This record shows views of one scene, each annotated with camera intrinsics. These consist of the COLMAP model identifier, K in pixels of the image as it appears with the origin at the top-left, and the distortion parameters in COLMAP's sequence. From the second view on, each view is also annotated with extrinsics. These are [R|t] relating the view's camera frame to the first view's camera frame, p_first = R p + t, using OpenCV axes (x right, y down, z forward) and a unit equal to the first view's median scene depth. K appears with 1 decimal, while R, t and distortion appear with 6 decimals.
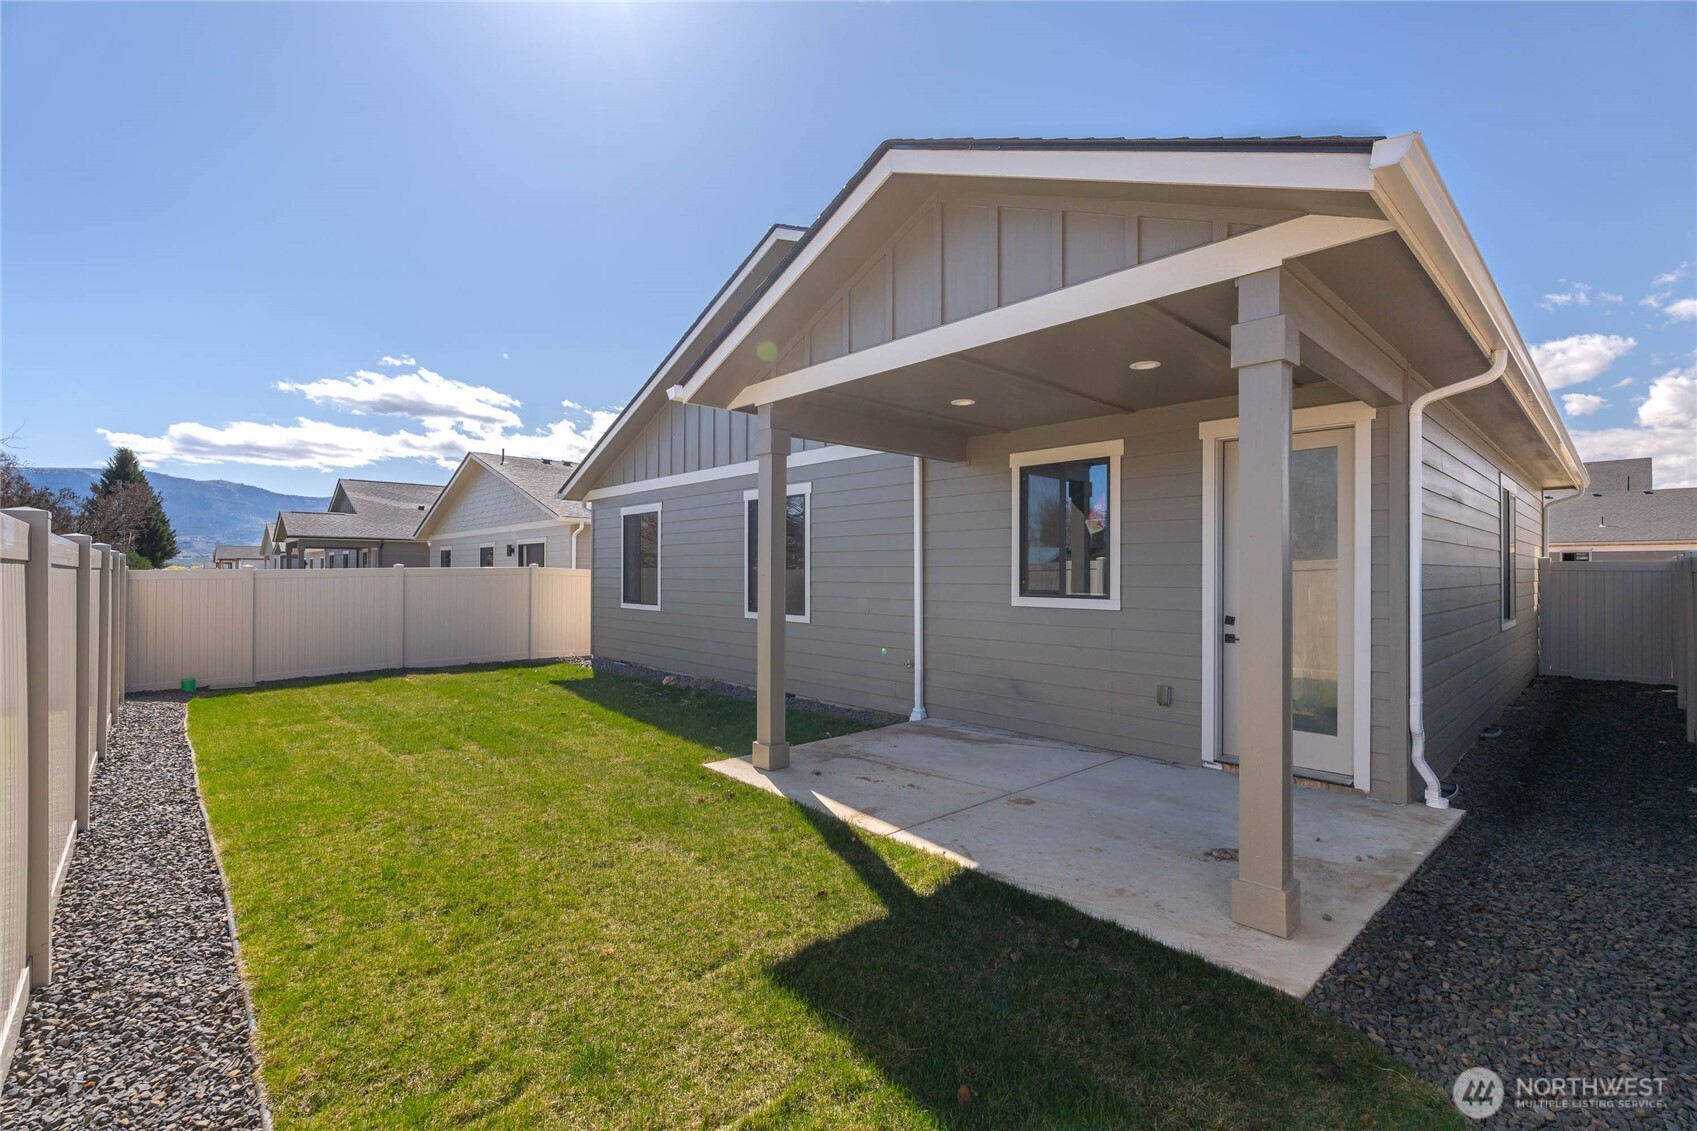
lens RADIAL K [[737.6, 0, 842.4], [0, 737.6, 563.5], [0, 0, 1]] dist [-0.010374, -0.000608]
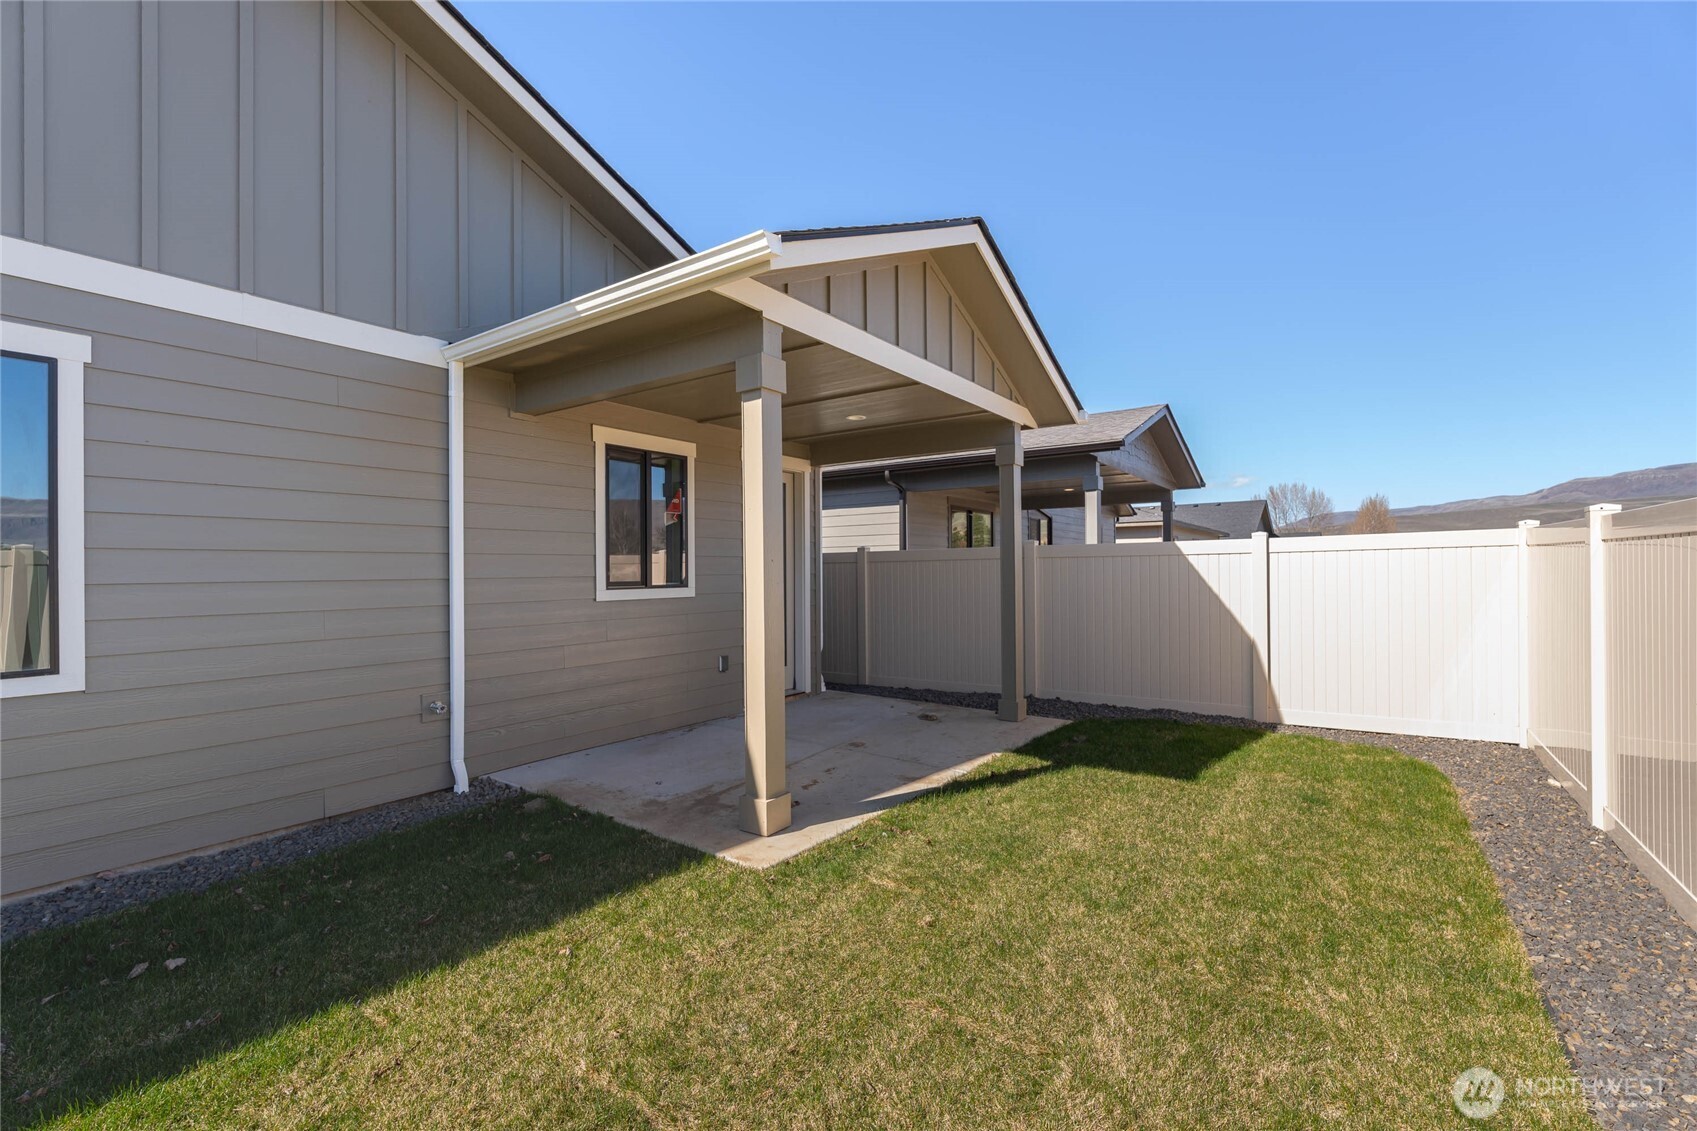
lens RADIAL K [[737.6, 0, 847.5], [0, 737.6, 566.9], [0, 0, 1]] dist [-0.010374, -0.000608]
pose [[-0.211007, 0.005539, 0.977469, -0.757654], [-0.000833, 0.999983, -0.005847, 0.024632], [-0.977484, -0.002048, -0.210998, 1.002179]]
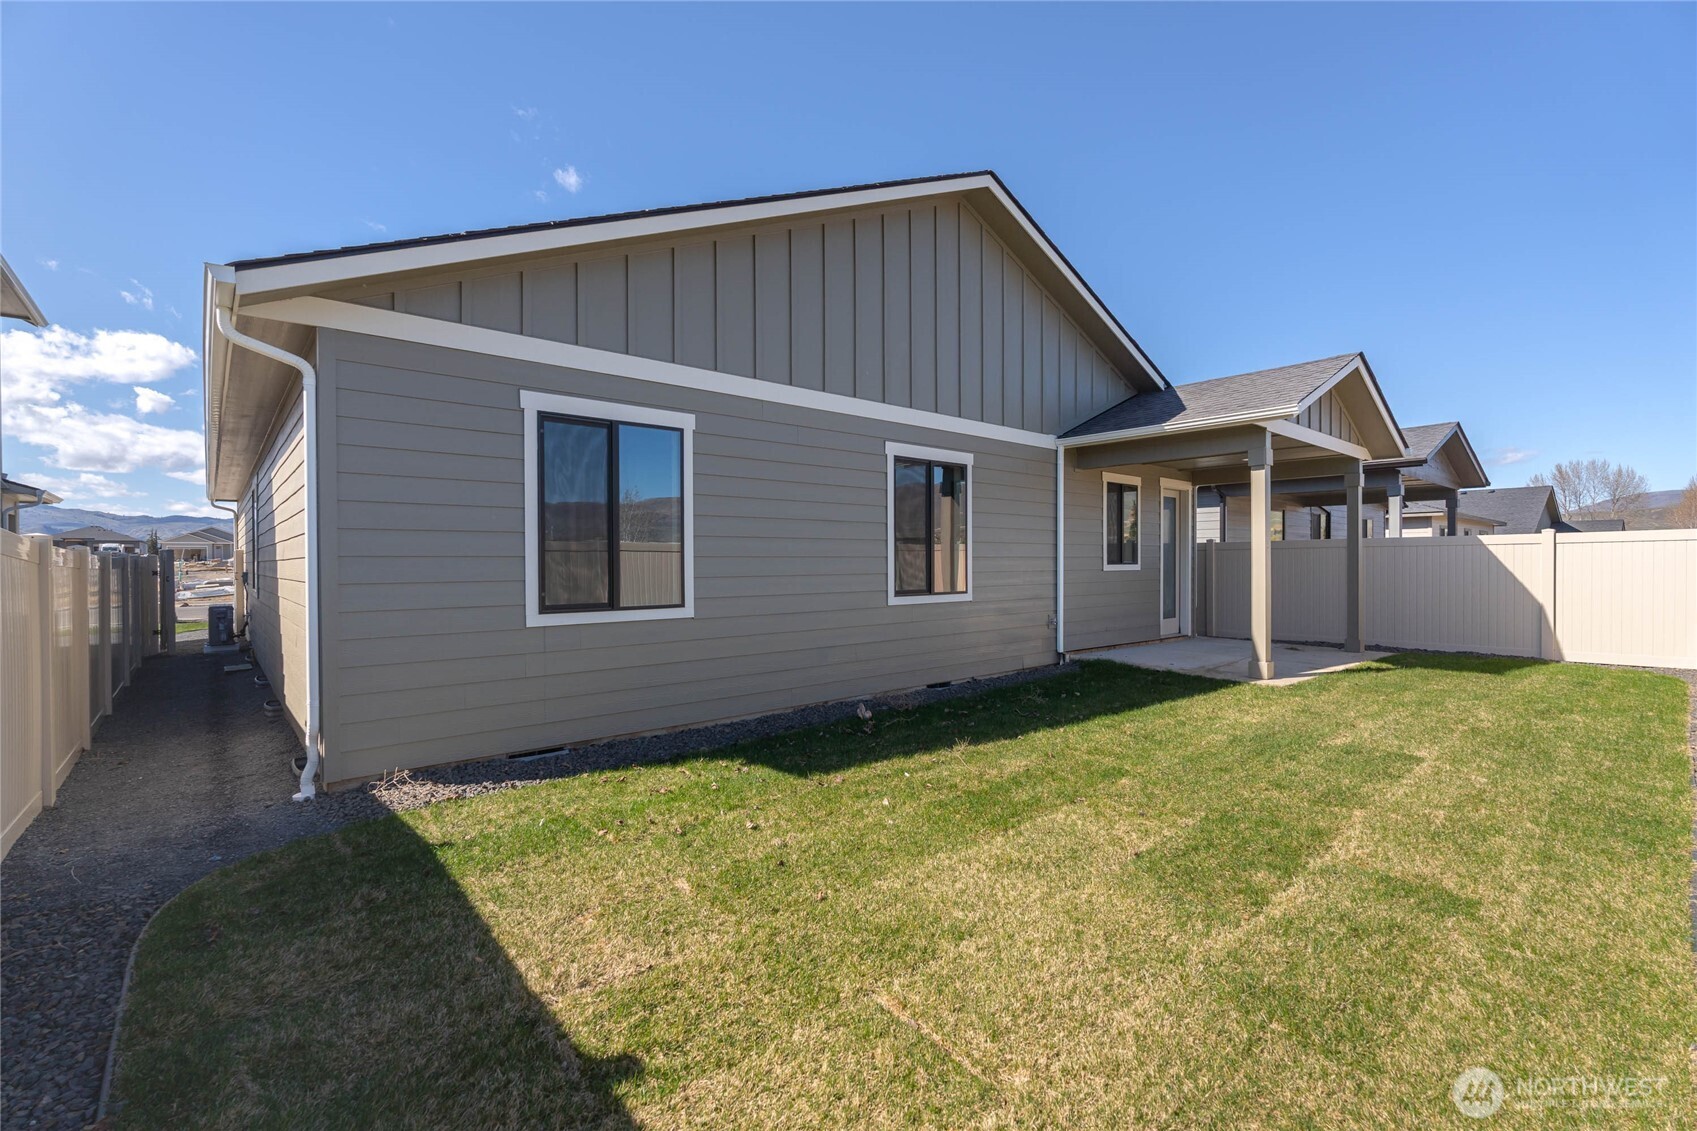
lens RADIAL K [[737.6, 0, 840.5], [0, 737.6, 568.3], [0, 0, 1]] dist [-0.010374, -0.000608]
pose [[0.040510, -0.010338, 0.999126, -1.487449], [-0.005980, 0.999926, 0.010589, 0.043393], [-0.999161, -0.006403, 0.040446, 1.664082]]
